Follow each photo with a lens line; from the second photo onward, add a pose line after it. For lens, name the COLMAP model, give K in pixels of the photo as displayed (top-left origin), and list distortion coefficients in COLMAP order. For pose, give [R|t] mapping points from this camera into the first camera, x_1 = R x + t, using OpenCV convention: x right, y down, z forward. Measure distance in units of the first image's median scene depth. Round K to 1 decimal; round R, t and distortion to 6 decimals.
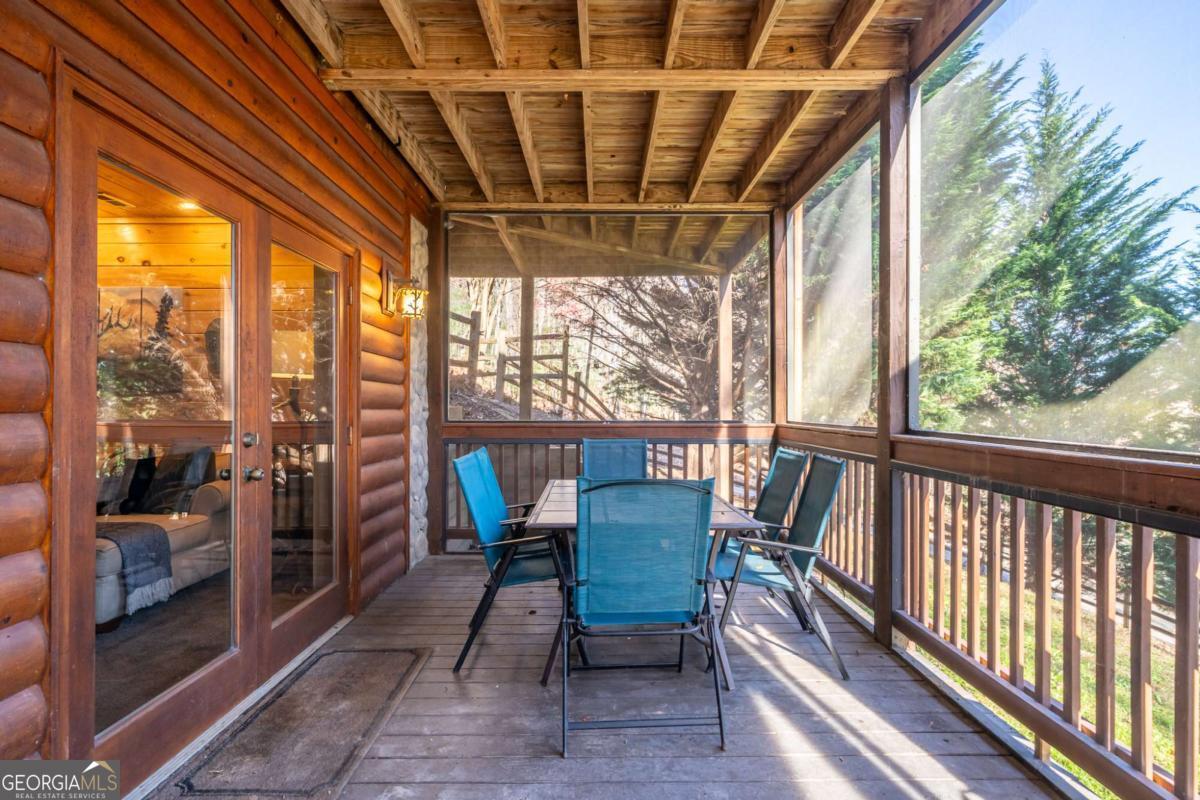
lens RADIAL K [[640.4, 0, 604.4], [0, 640.4, 401.1], [0, 0, 1]] dist [-0.001232, -0.000804]
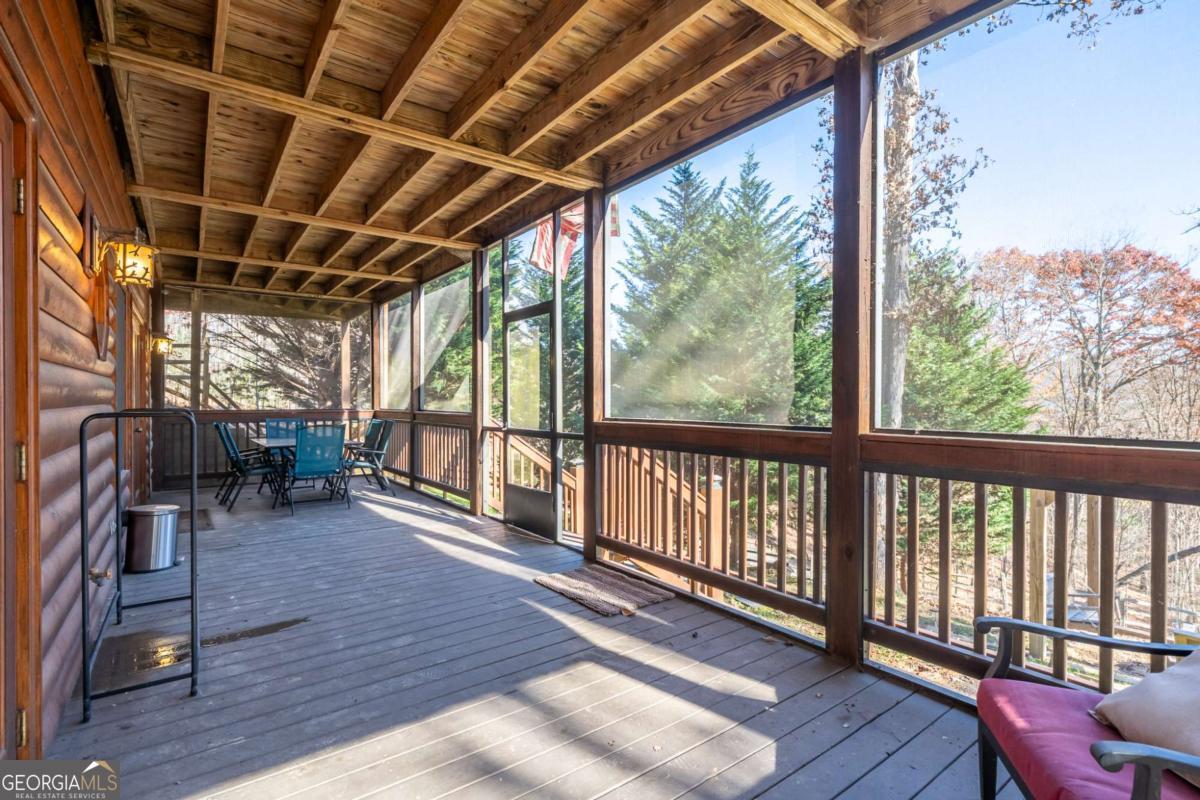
lens RADIAL K [[561.8, 0, 609.7], [0, 561.8, 400.0], [0, 0, 1]] dist [-0.003151, 0.000282]
pose [[0.805764, -0.003184, 0.592228, -0.163122], [-0.000924, 0.999978, 0.006634, -0.007693], [-0.592236, -0.005892, 0.805743, -0.775244]]
